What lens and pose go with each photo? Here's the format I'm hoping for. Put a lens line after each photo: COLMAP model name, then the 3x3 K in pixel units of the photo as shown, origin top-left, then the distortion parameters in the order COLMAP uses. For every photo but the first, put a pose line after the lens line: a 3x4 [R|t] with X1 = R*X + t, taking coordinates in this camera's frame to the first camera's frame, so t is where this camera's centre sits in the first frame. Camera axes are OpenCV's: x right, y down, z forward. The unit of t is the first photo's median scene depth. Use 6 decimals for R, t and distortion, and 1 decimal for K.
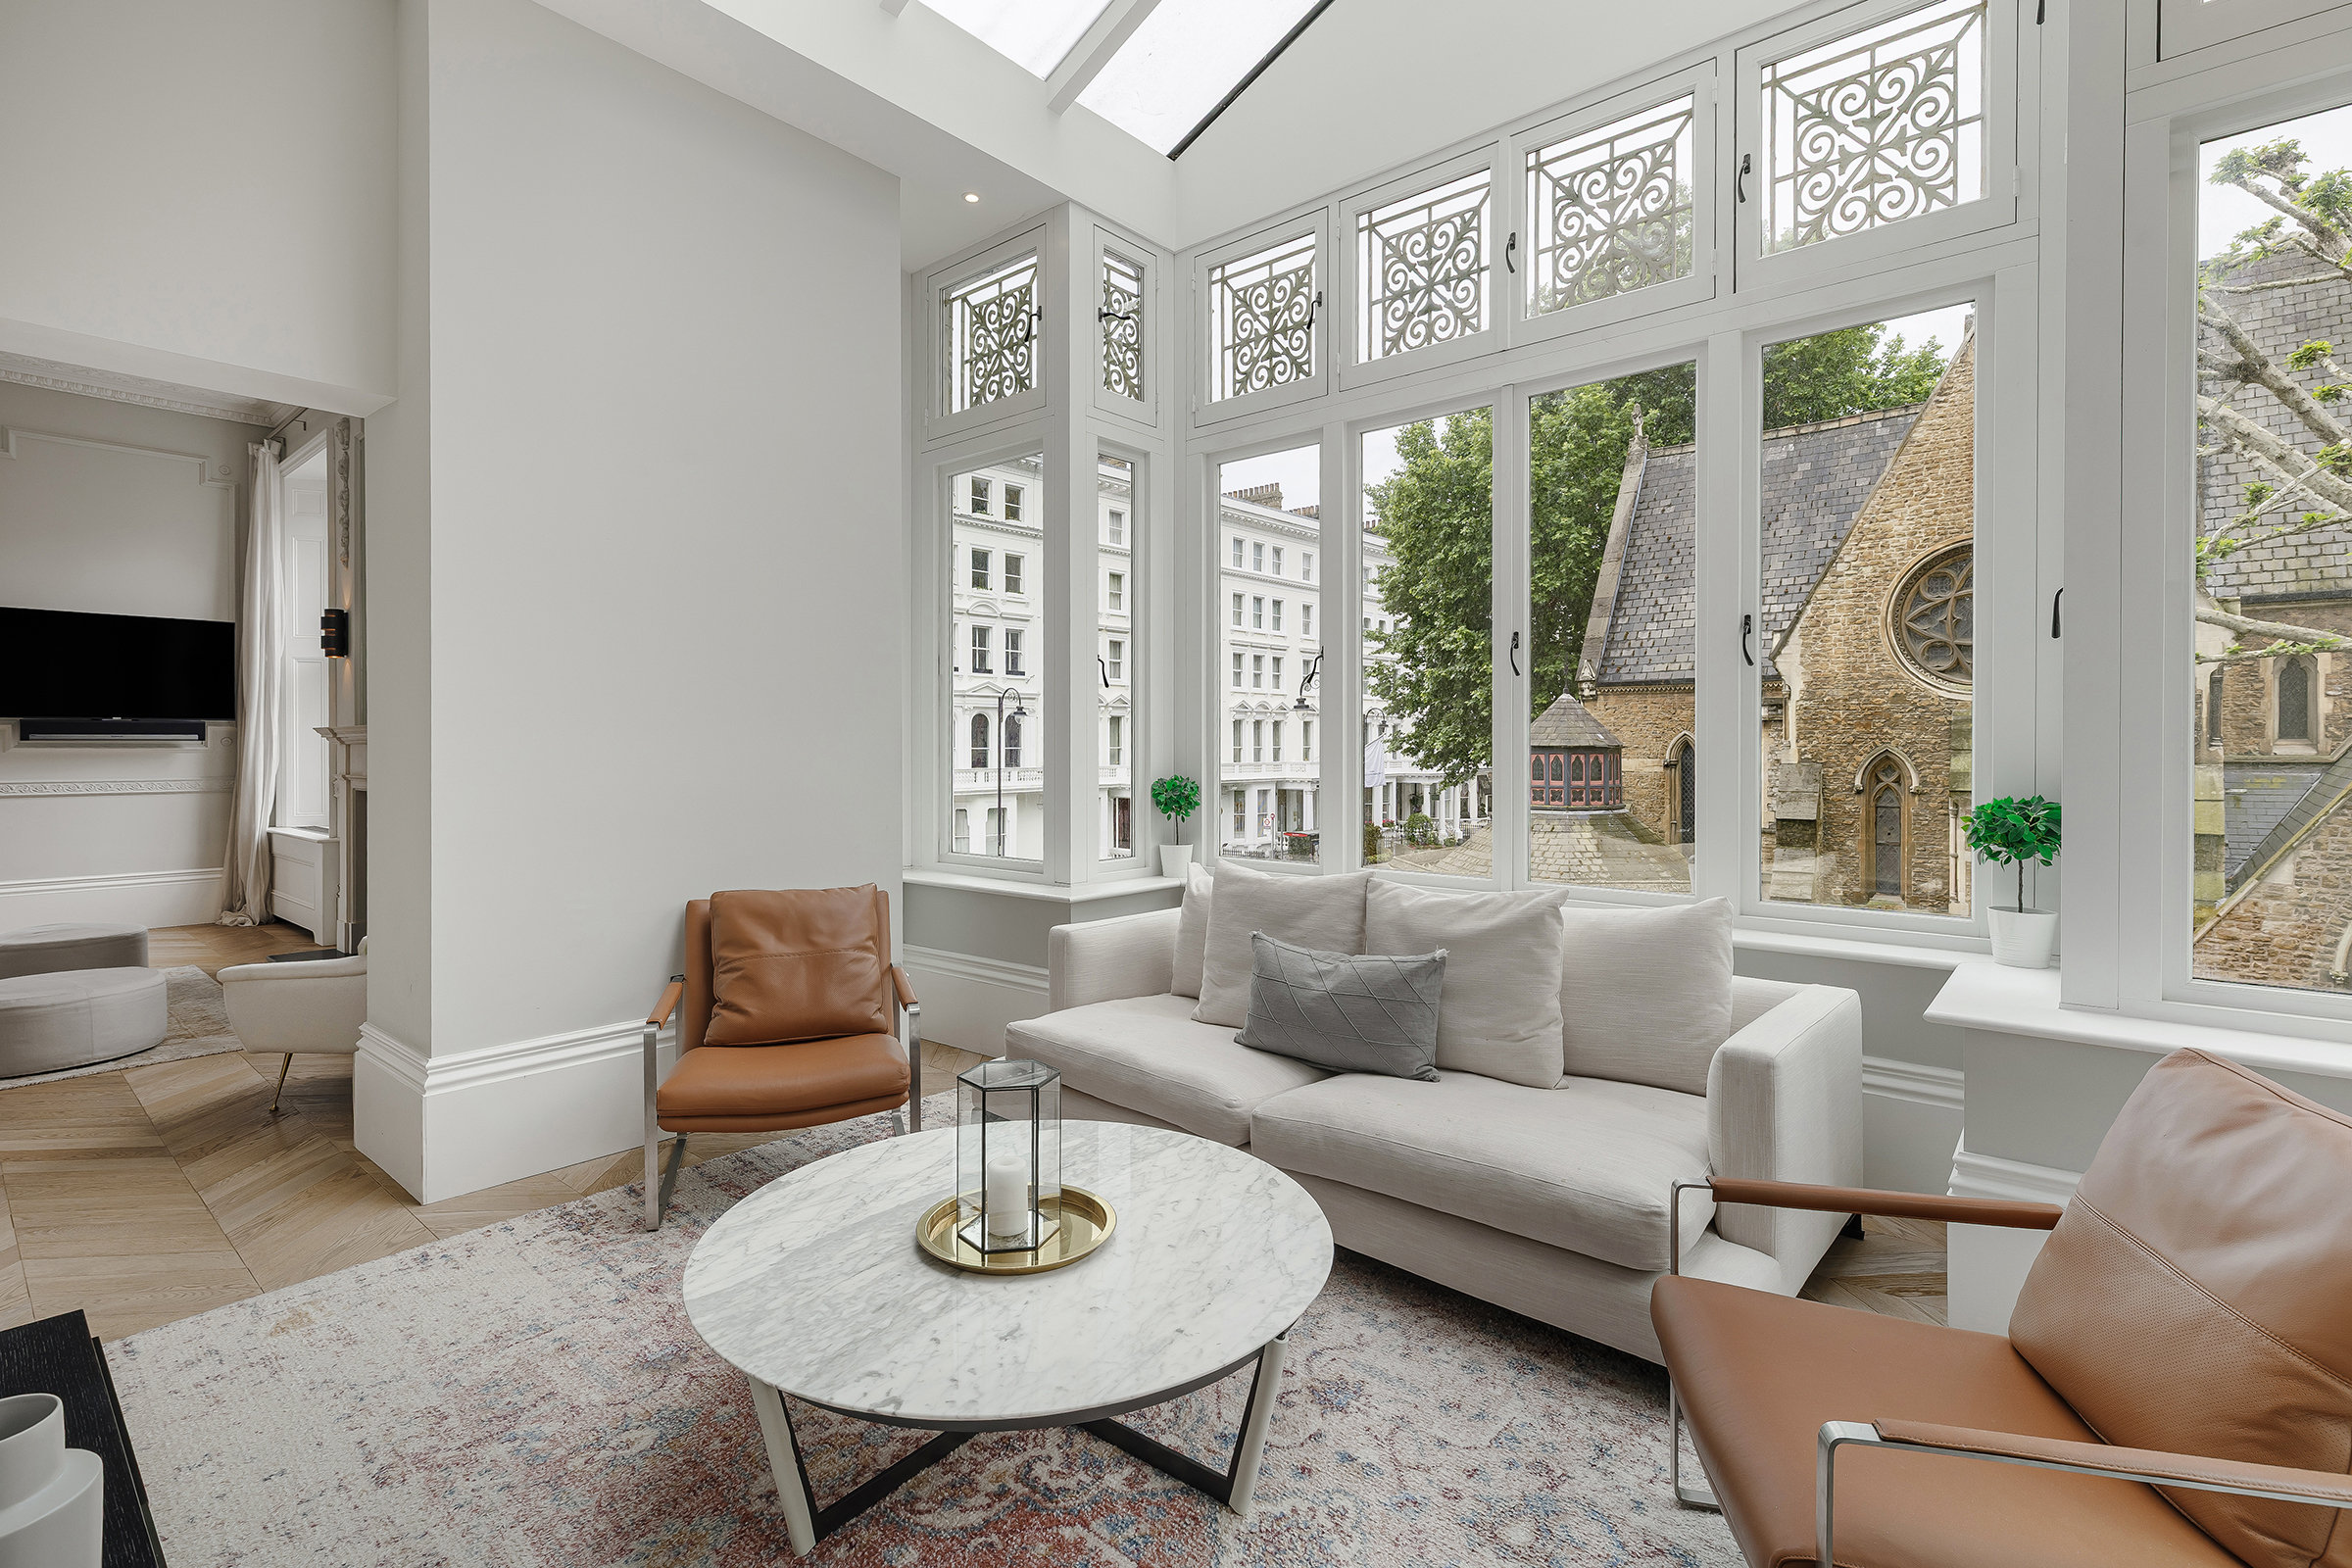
lens RADIAL K [[1088.5, 0, 1130.0], [0, 1088.5, 758.1], [0, 0, 1]] dist [0.014851, -0.000154]
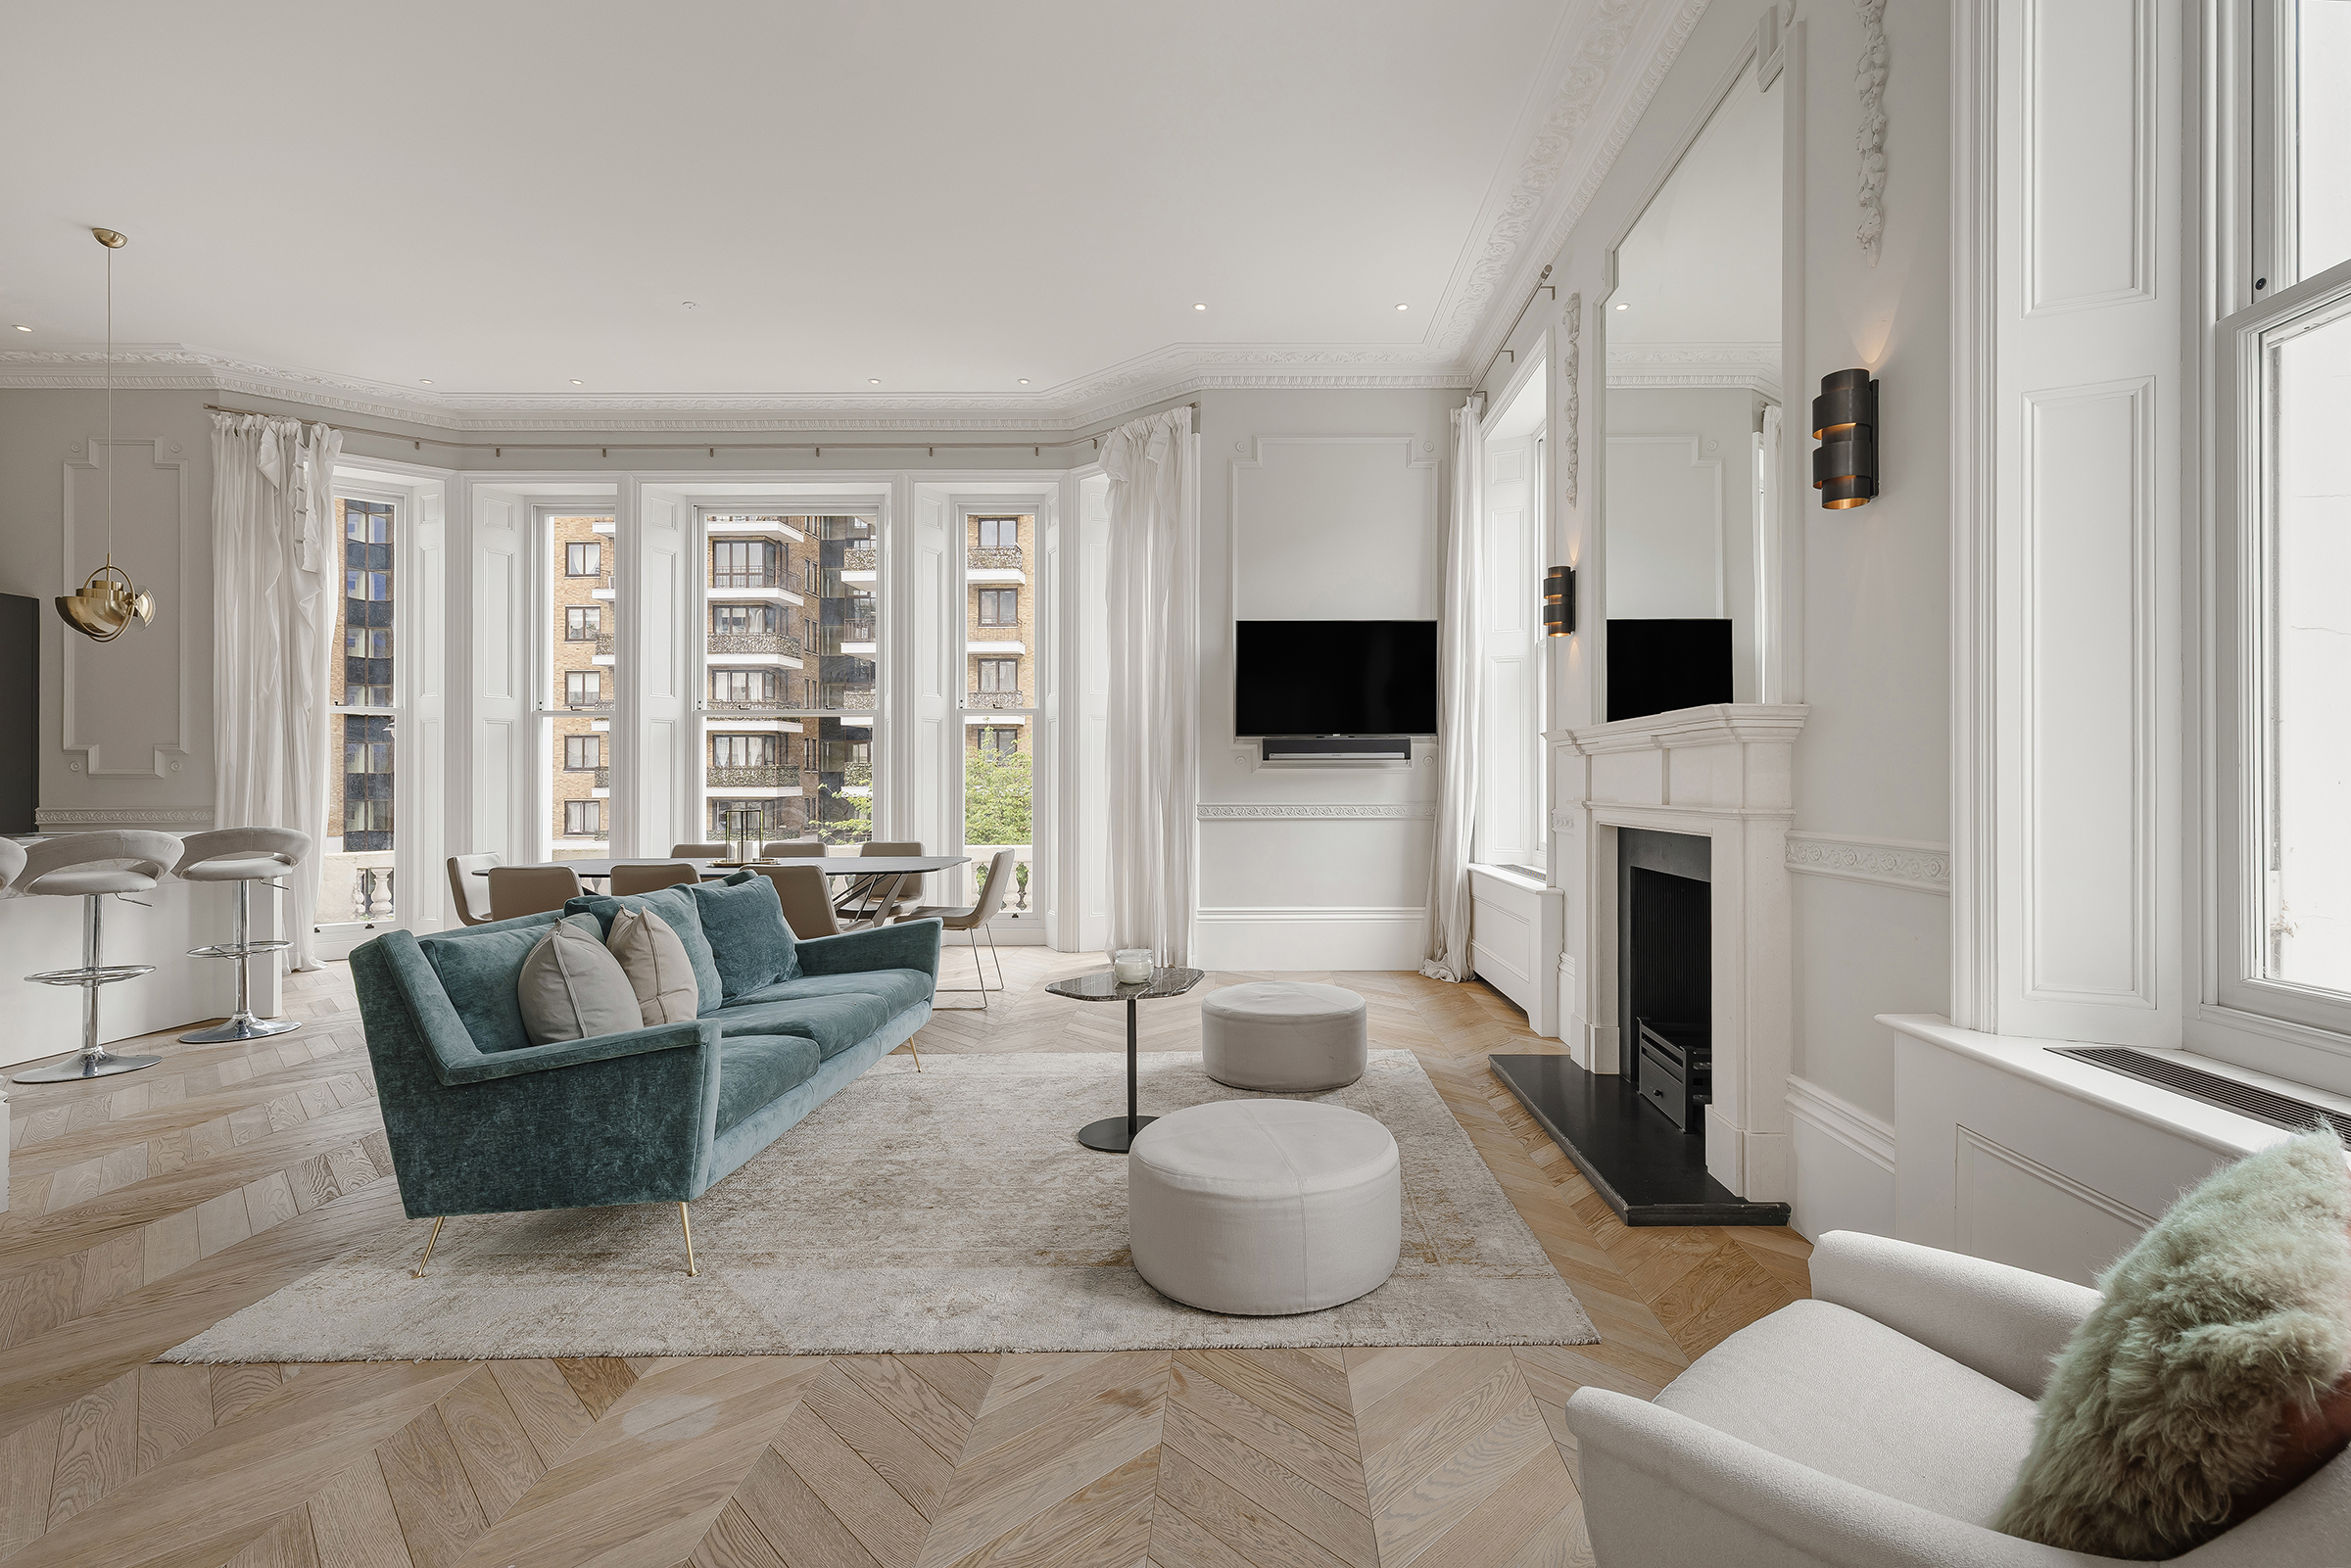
lens RADIAL K [[1051.0, 0, 1238.4], [0, 1051.0, 778.6], [0, 0, 1]] dist [0.010403, -0.000272]
pose [[0.671035, -0.003704, -0.741416, -0.318556], [-0.004764, 0.999945, -0.009308, 0.007413], [0.741410, 0.009778, 0.670981, 0.345559]]
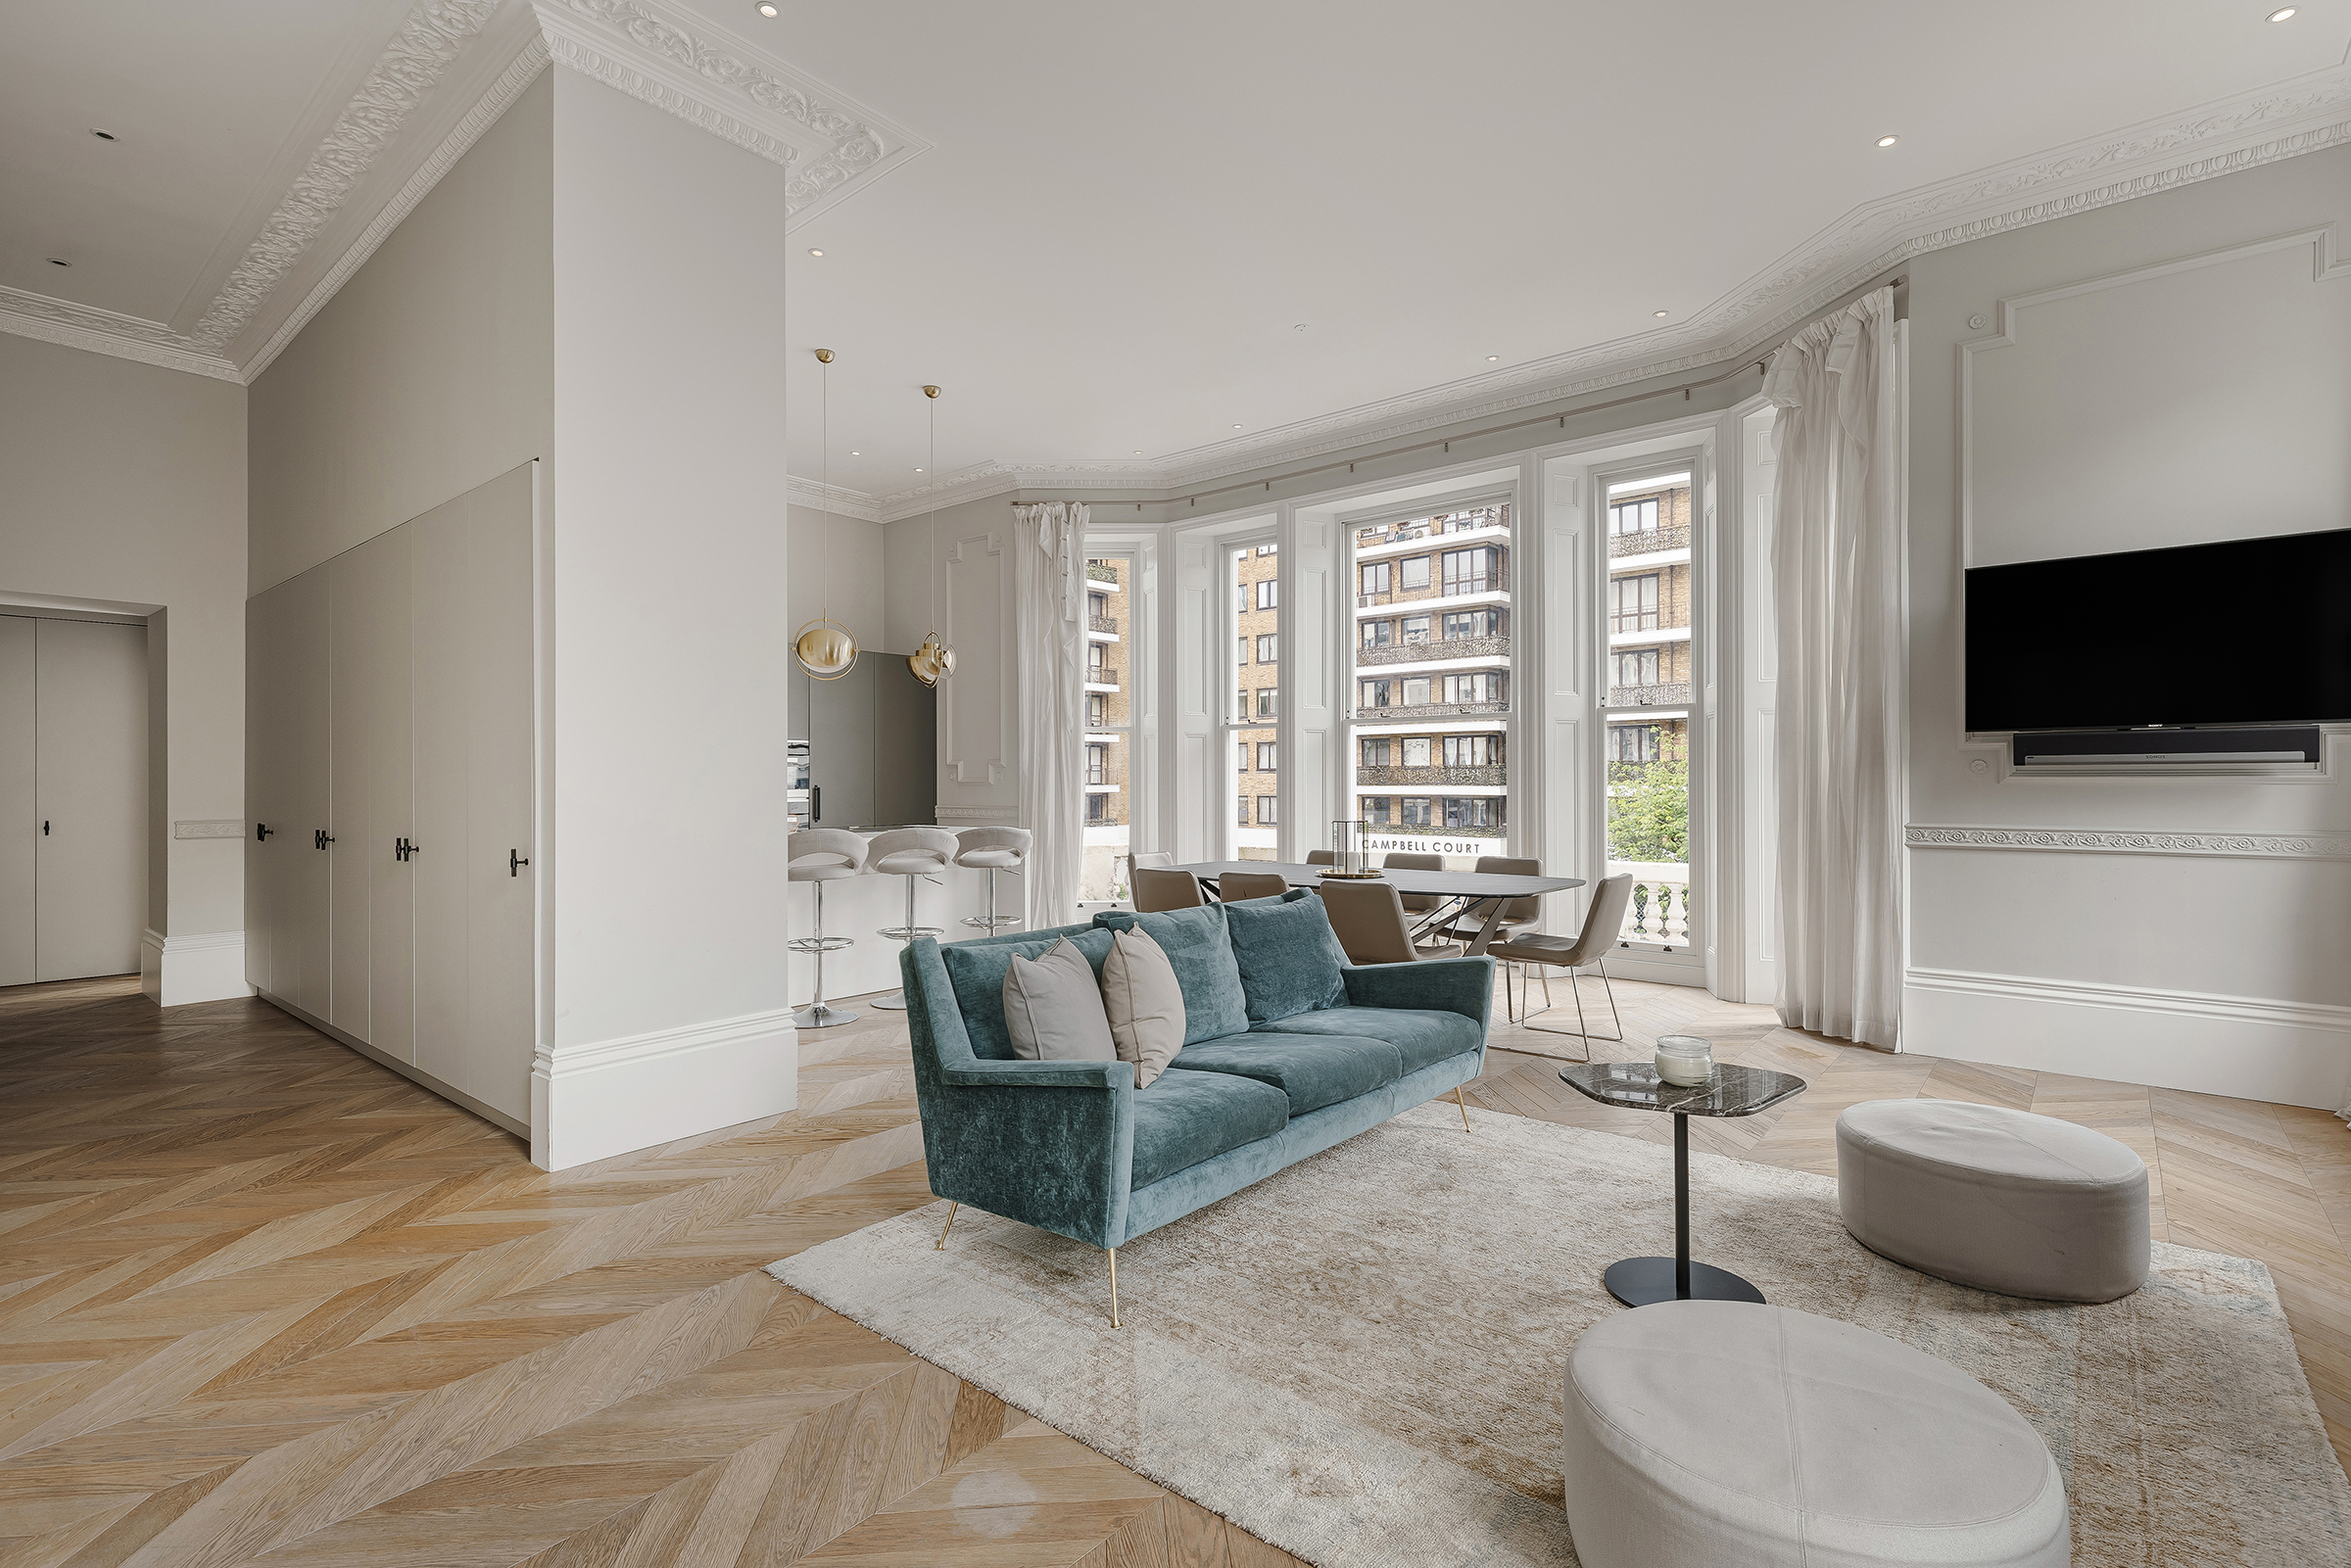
lens RADIAL K [[1073.4, 0, 1229.0], [0, 1073.4, 773.5], [0, 0, 1]] dist [0.009339, -0.000422]
pose [[0.052878, -0.005409, -0.998586, -0.354230], [-0.008436, 0.999947, -0.005863, -0.003250], [0.998565, 0.008734, 0.052829, 0.456573]]
